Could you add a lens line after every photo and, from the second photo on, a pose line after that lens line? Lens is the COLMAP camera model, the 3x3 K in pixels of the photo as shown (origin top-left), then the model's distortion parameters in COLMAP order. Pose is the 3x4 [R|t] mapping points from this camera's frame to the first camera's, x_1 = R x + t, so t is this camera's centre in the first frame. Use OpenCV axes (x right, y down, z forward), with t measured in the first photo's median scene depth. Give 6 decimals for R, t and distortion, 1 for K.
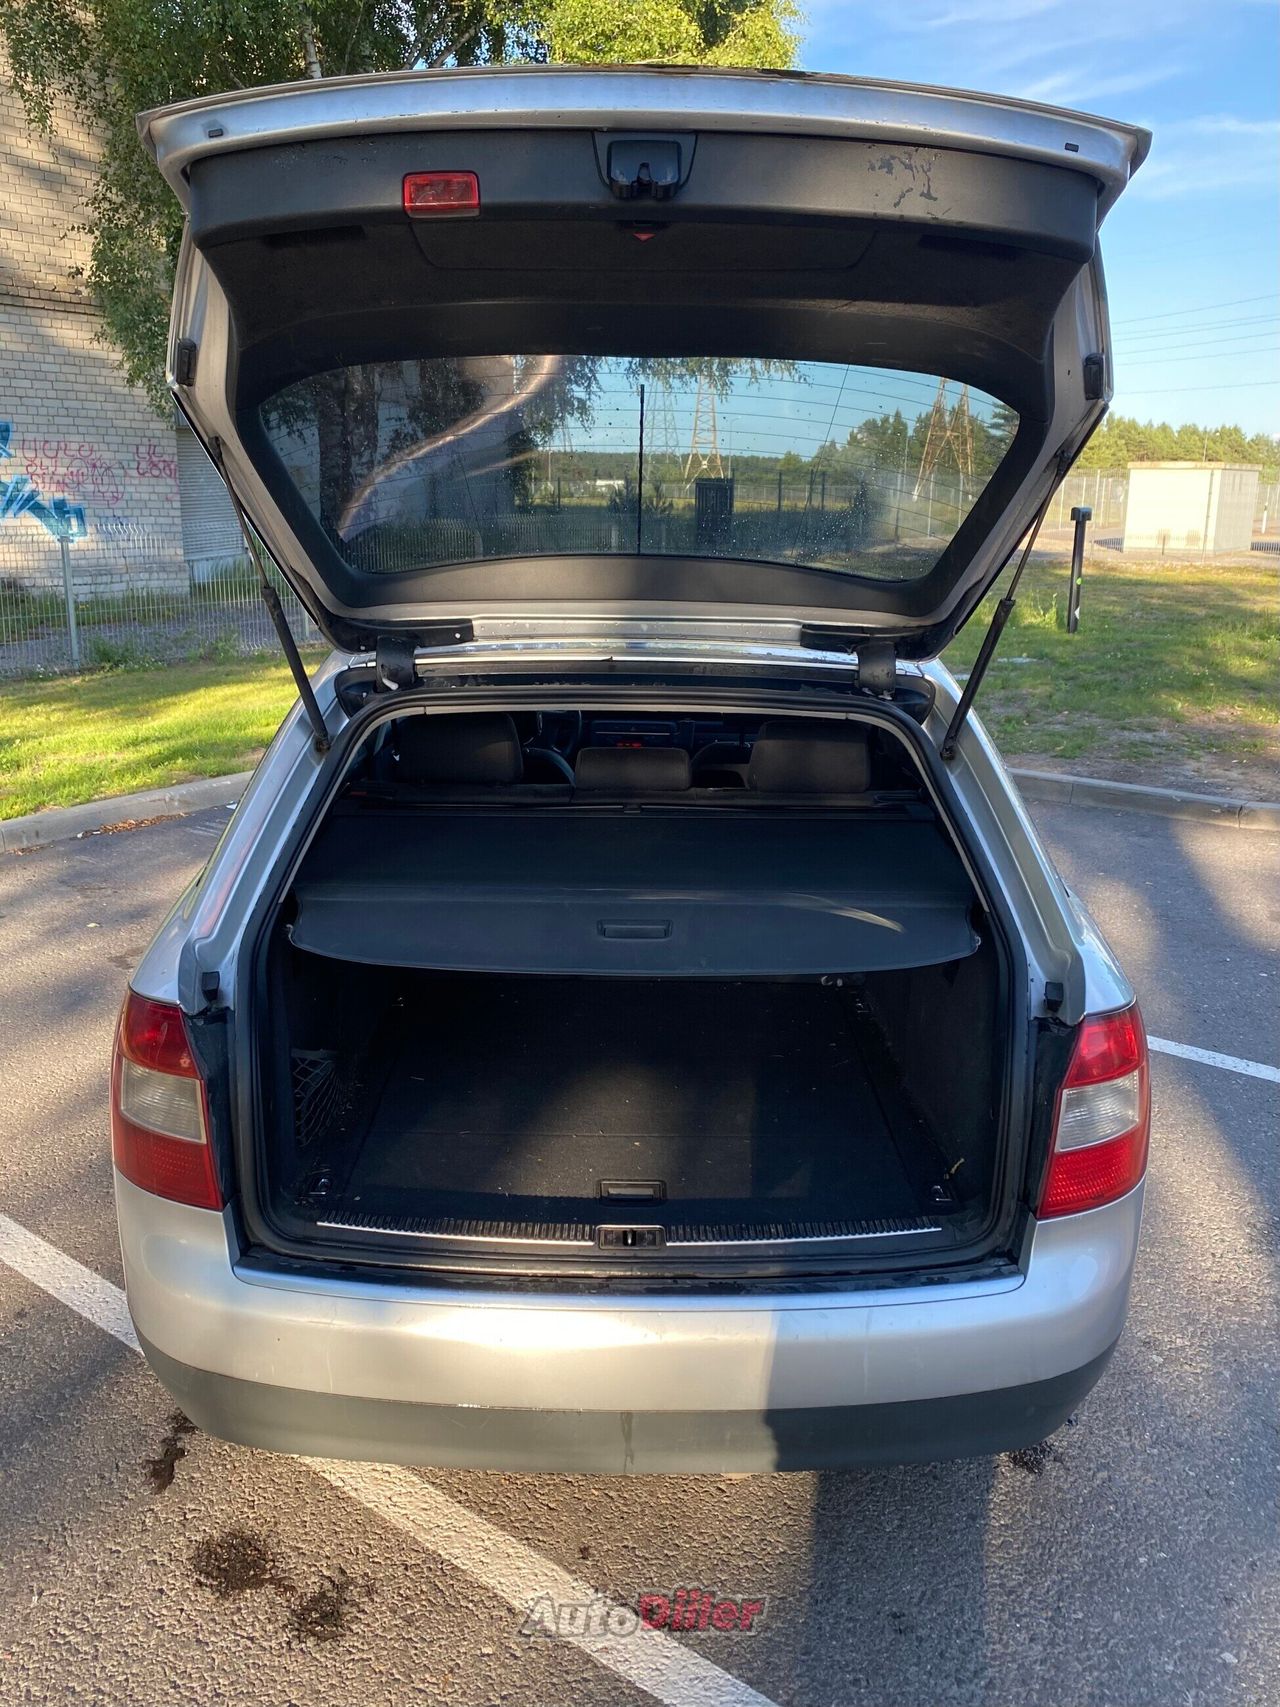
lens RADIAL K [[1497.9, 0, 640.0], [0, 1497.9, 853.5], [0, 0, 1]] dist [-0.014535, 0.022007]
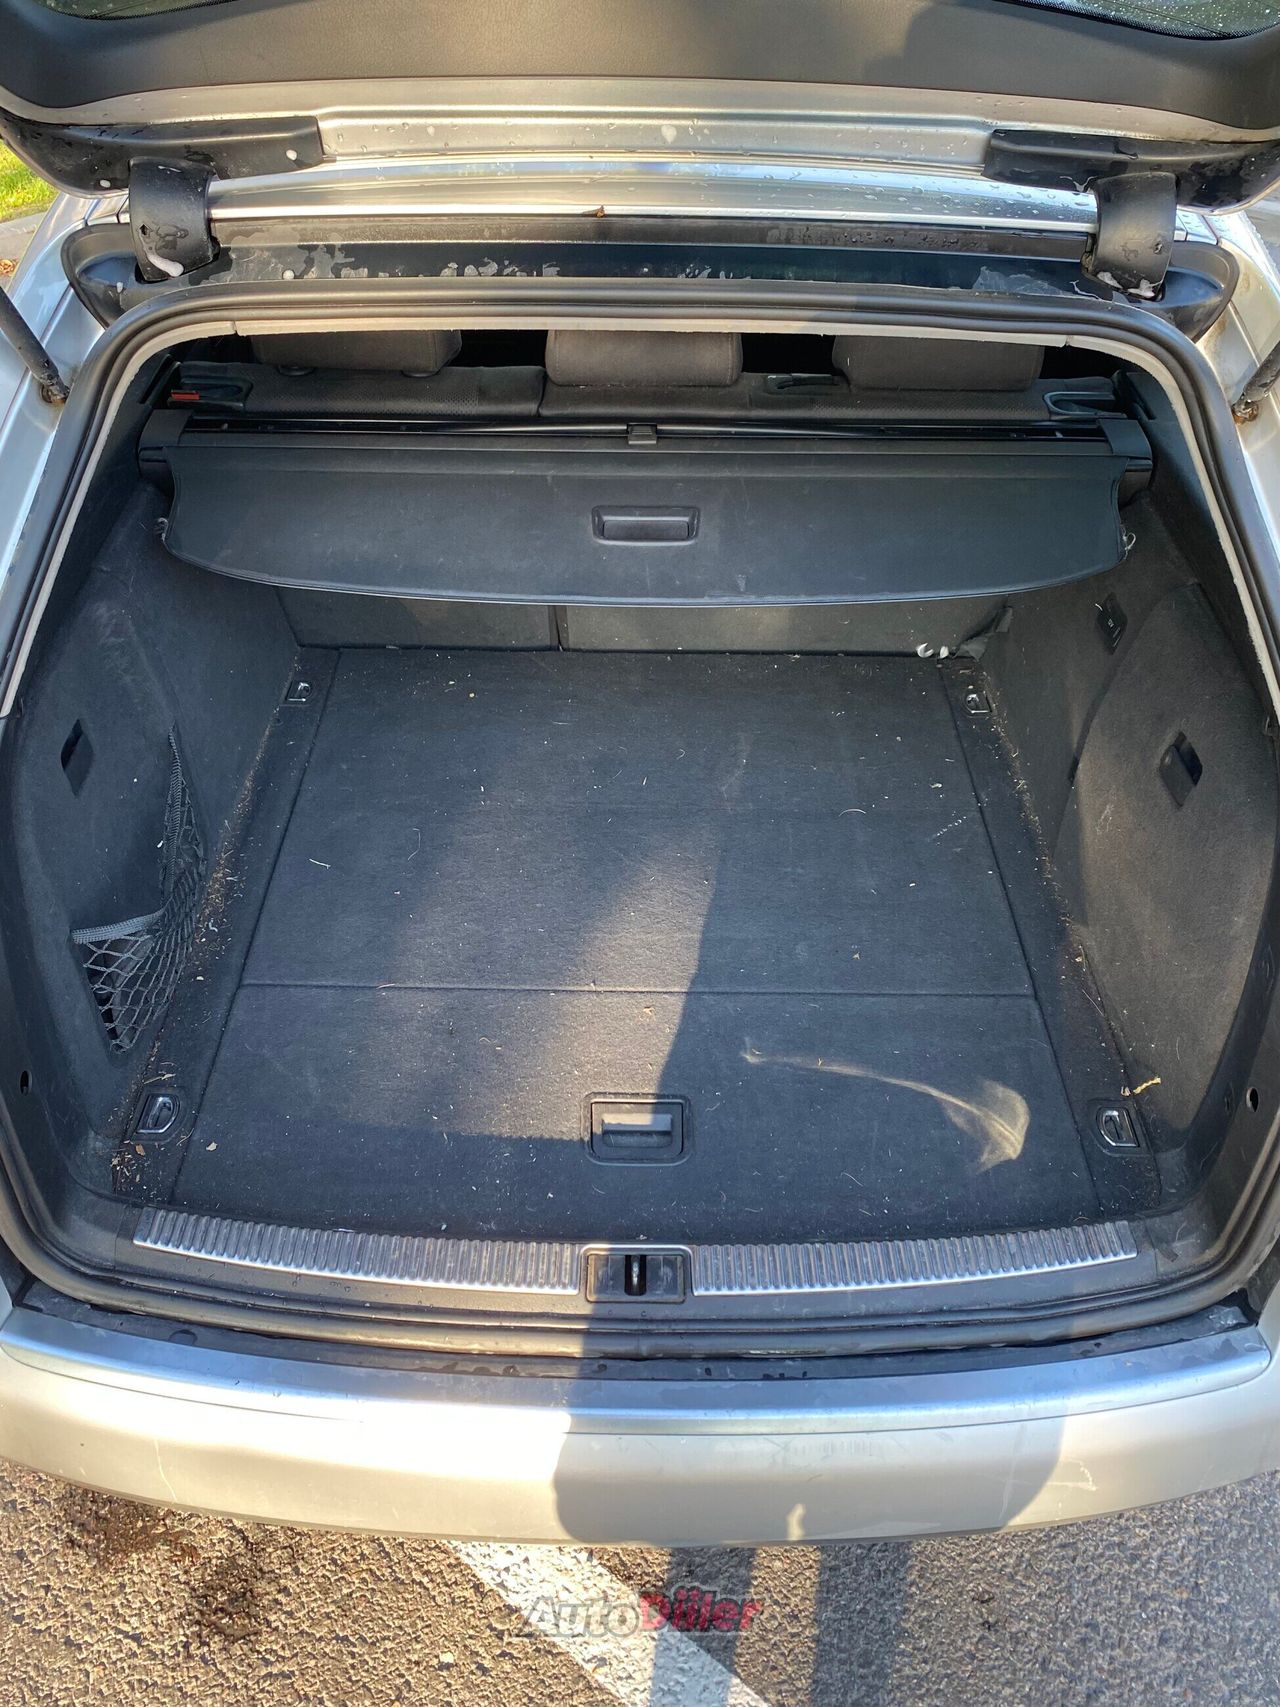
lens RADIAL K [[1497.9, 0, 632.3], [0, 1497.9, 917.1], [0, 0, 1]] dist [0.009444, -0.005728]
pose [[0.999933, 0.006866, -0.009356, -0.003041], [-0.002267, 0.906253, 0.422730, -0.128768], [0.011382, -0.422681, 0.906207, 0.452053]]
